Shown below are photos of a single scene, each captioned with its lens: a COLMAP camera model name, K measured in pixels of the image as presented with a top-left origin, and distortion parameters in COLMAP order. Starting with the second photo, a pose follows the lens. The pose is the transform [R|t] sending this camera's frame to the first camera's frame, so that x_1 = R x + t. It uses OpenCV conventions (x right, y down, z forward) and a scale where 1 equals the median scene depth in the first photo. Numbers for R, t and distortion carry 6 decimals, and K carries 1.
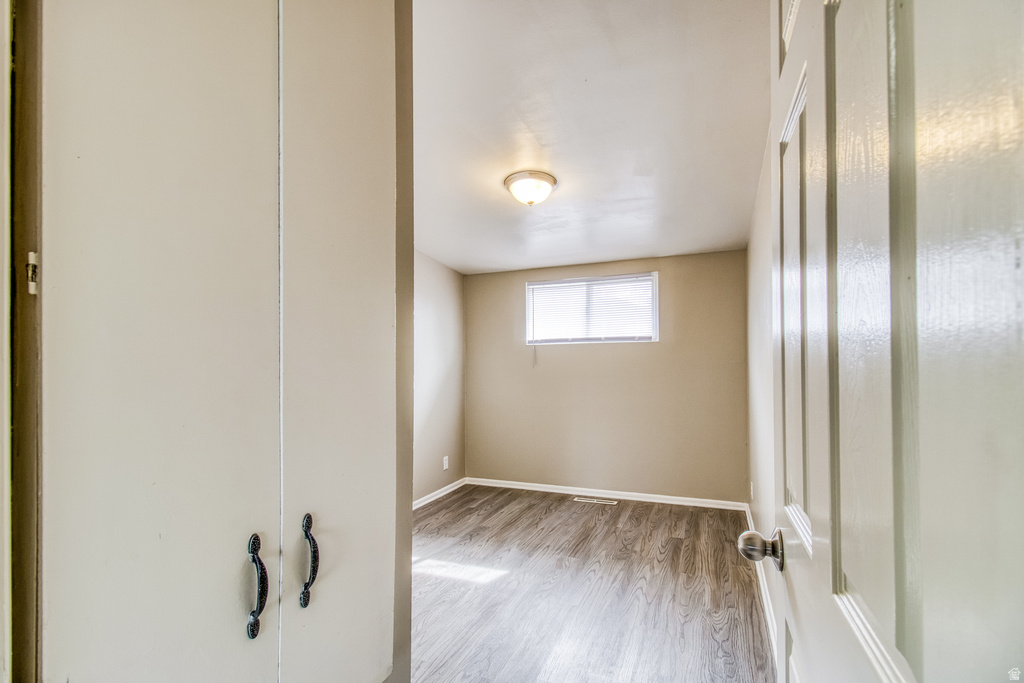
lens RADIAL K [[481.1, 0, 513.5], [0, 481.1, 360.1], [0, 0, 1]] dist [0.010972, -0.005218]
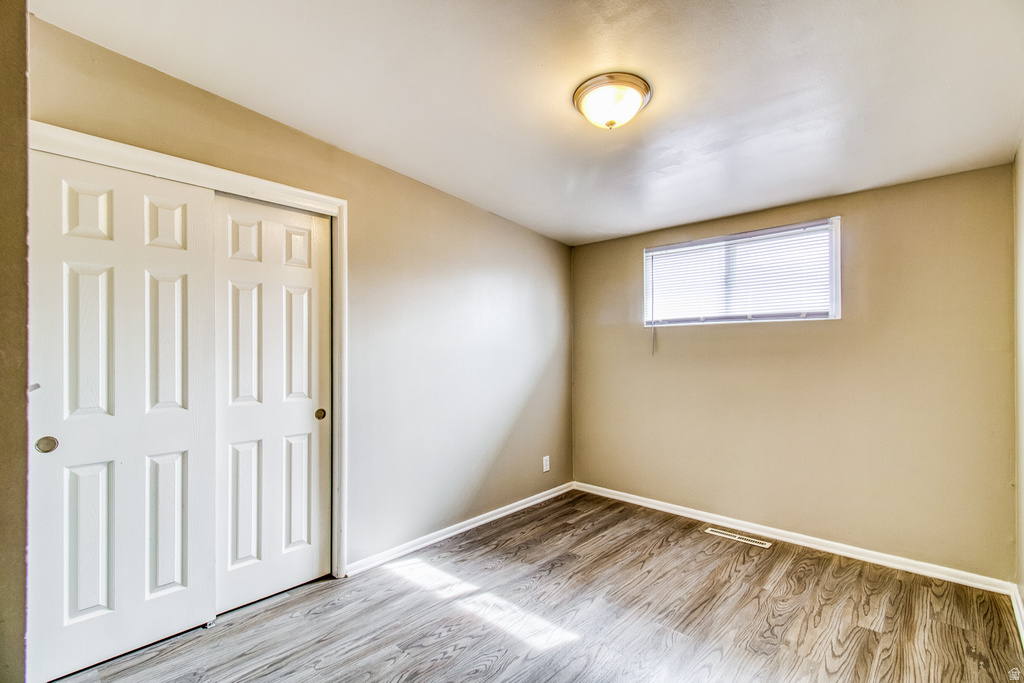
lens RADIAL K [[453.9, 0, 504.6], [0, 453.9, 344.7], [0, 0, 1]] dist [0.007131, -0.003646]
pose [[0.929981, 0.002235, -0.367602, 0.110753], [-0.001436, 0.999996, 0.002447, -0.003511], [0.367606, -0.001748, 0.929980, 0.261905]]
